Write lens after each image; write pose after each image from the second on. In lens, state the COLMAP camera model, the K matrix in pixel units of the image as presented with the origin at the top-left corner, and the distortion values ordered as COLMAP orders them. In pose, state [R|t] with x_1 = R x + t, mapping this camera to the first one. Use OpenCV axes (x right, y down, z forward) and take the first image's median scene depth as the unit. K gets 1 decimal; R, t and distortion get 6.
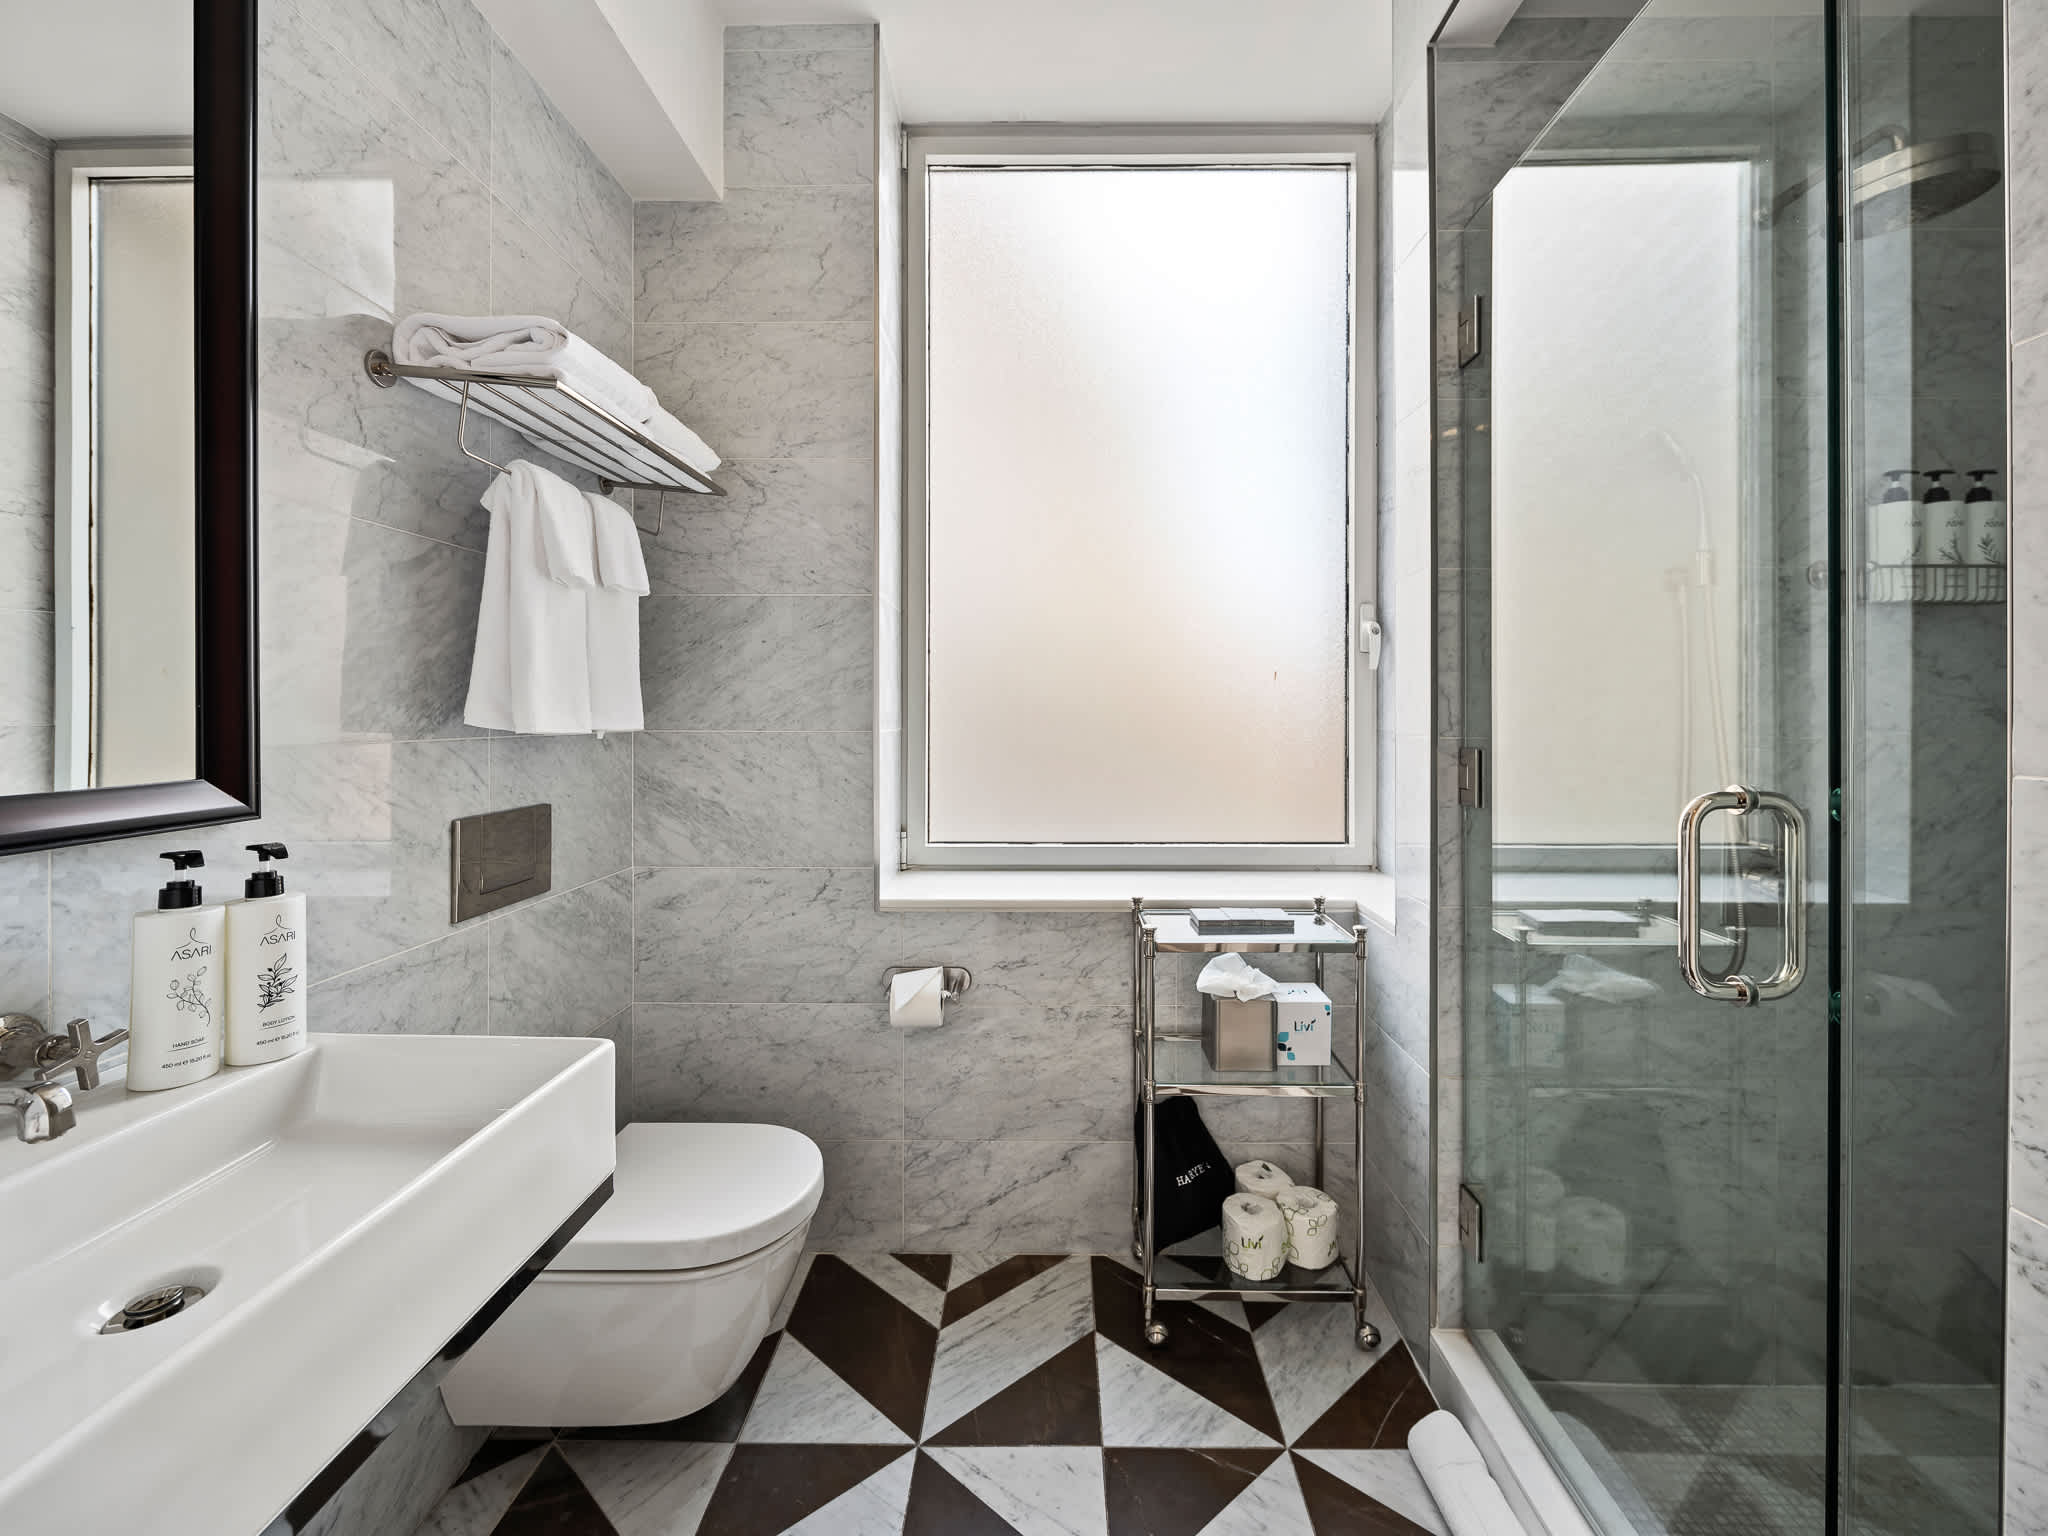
lens RADIAL K [[827.9, 0, 1030.8], [0, 827.9, 719.7], [0, 0, 1]] dist [-0.000392, -0.000103]
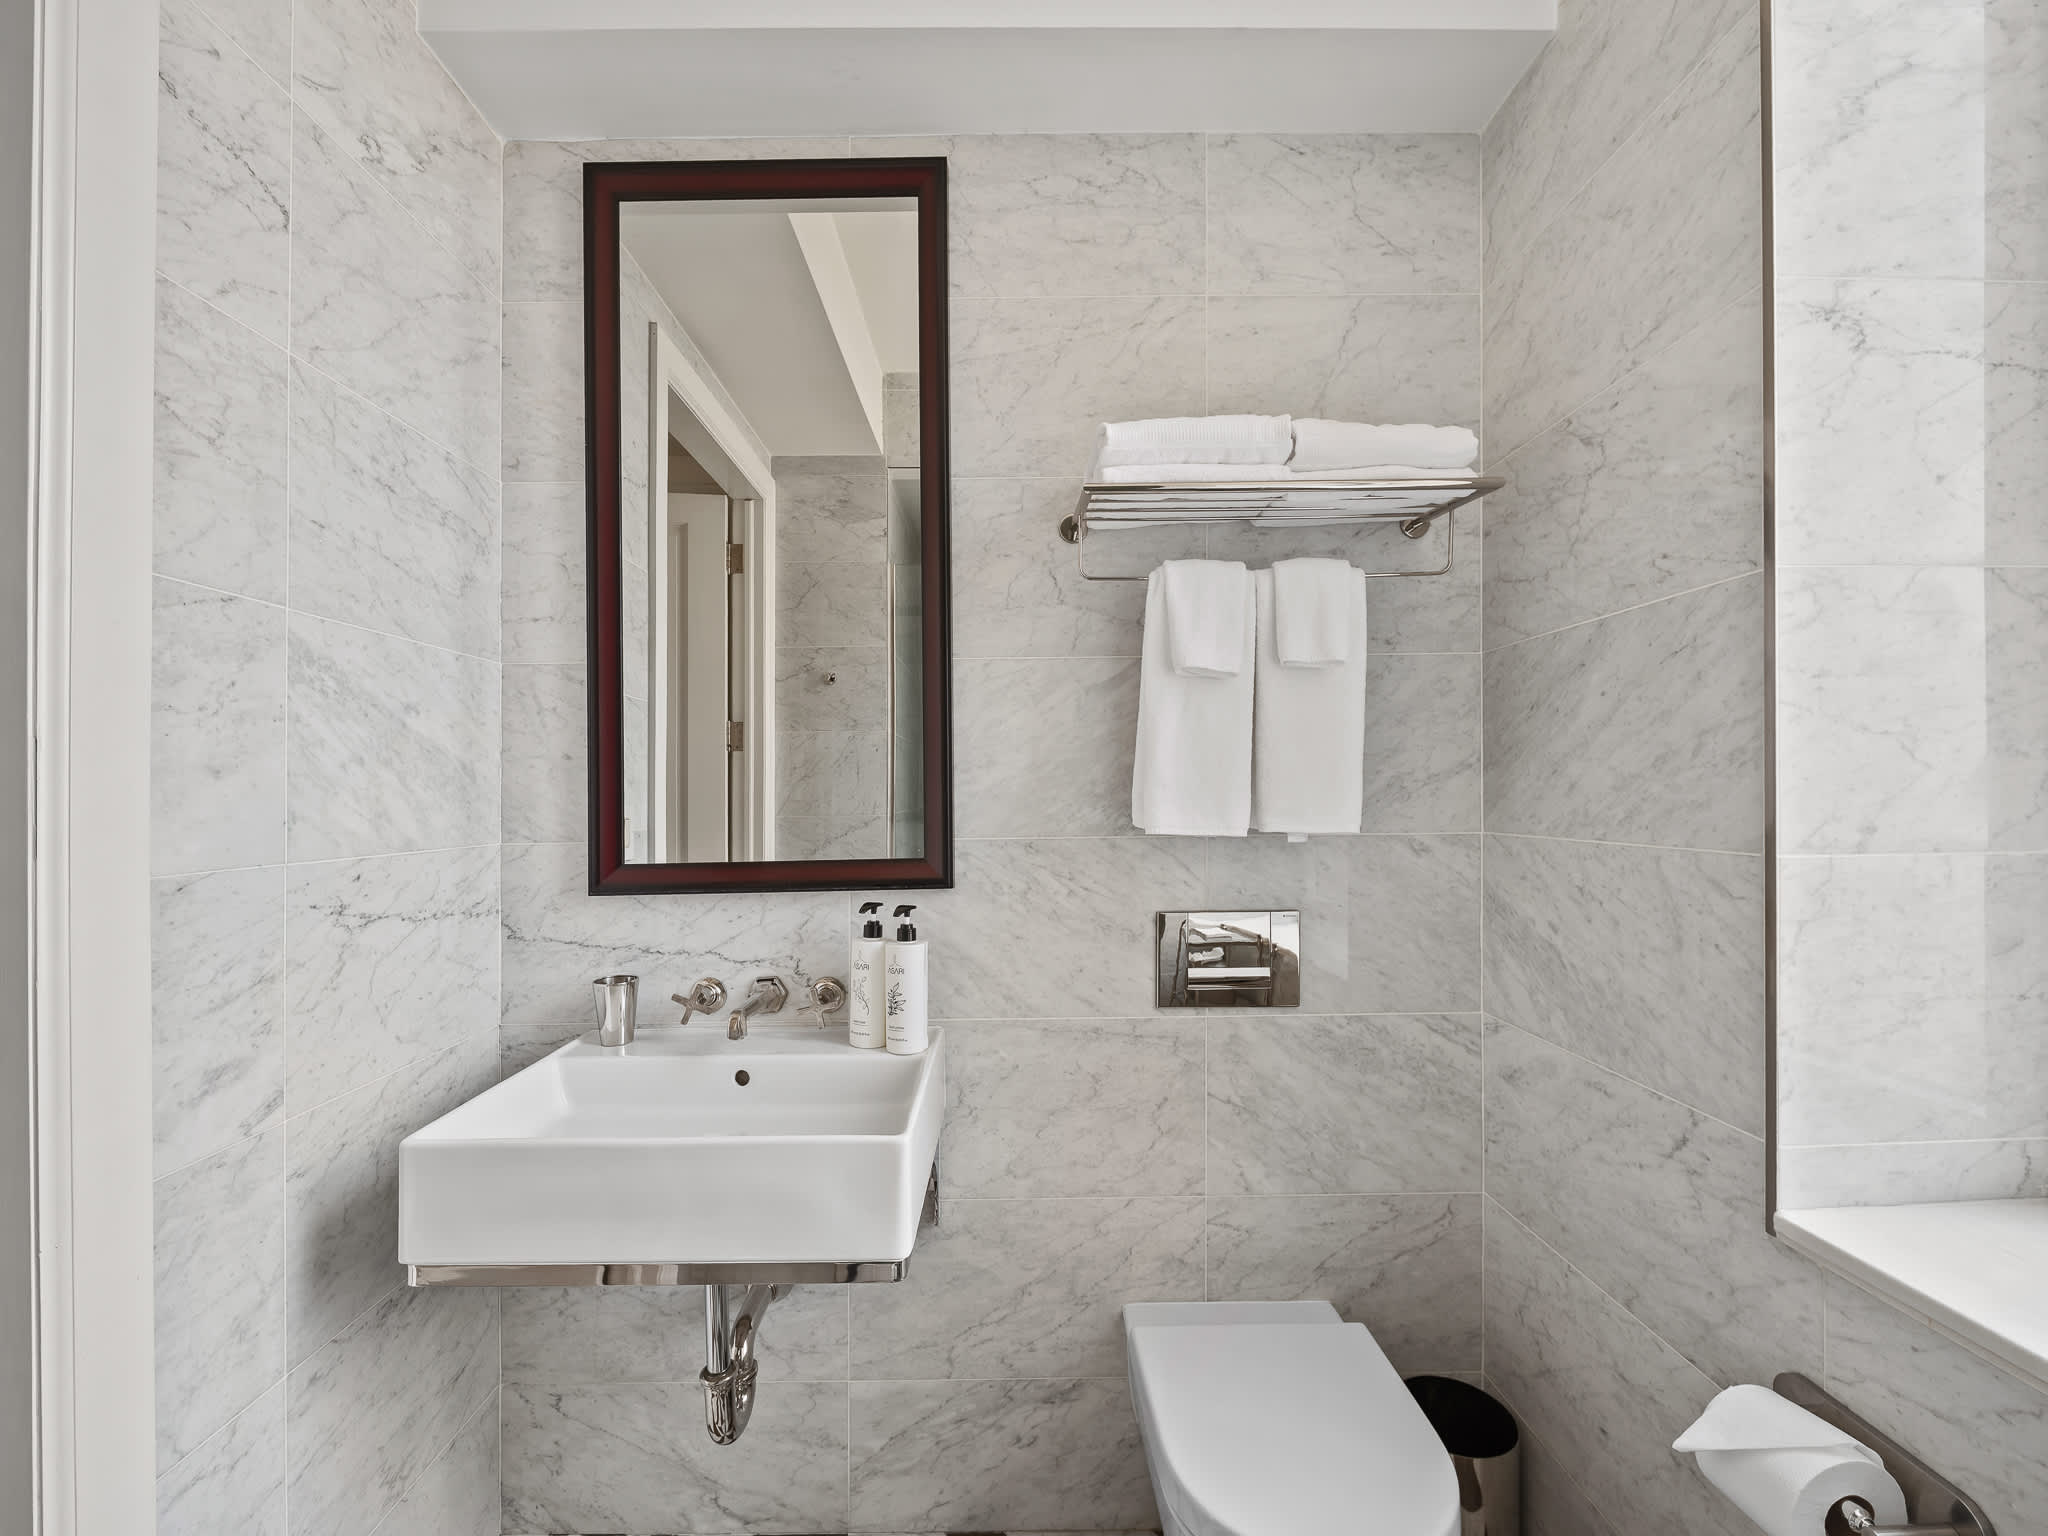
lens RADIAL K [[853.0, 0, 1021.1], [0, 853.0, 796.0], [0, 0, 1]] dist [0.000020, -0.000246]
pose [[0.031730, -0.001013, -0.999496, 0.286795], [0.002637, 0.999996, -0.000930, -0.020337], [0.999493, -0.002607, 0.031733, 0.556106]]
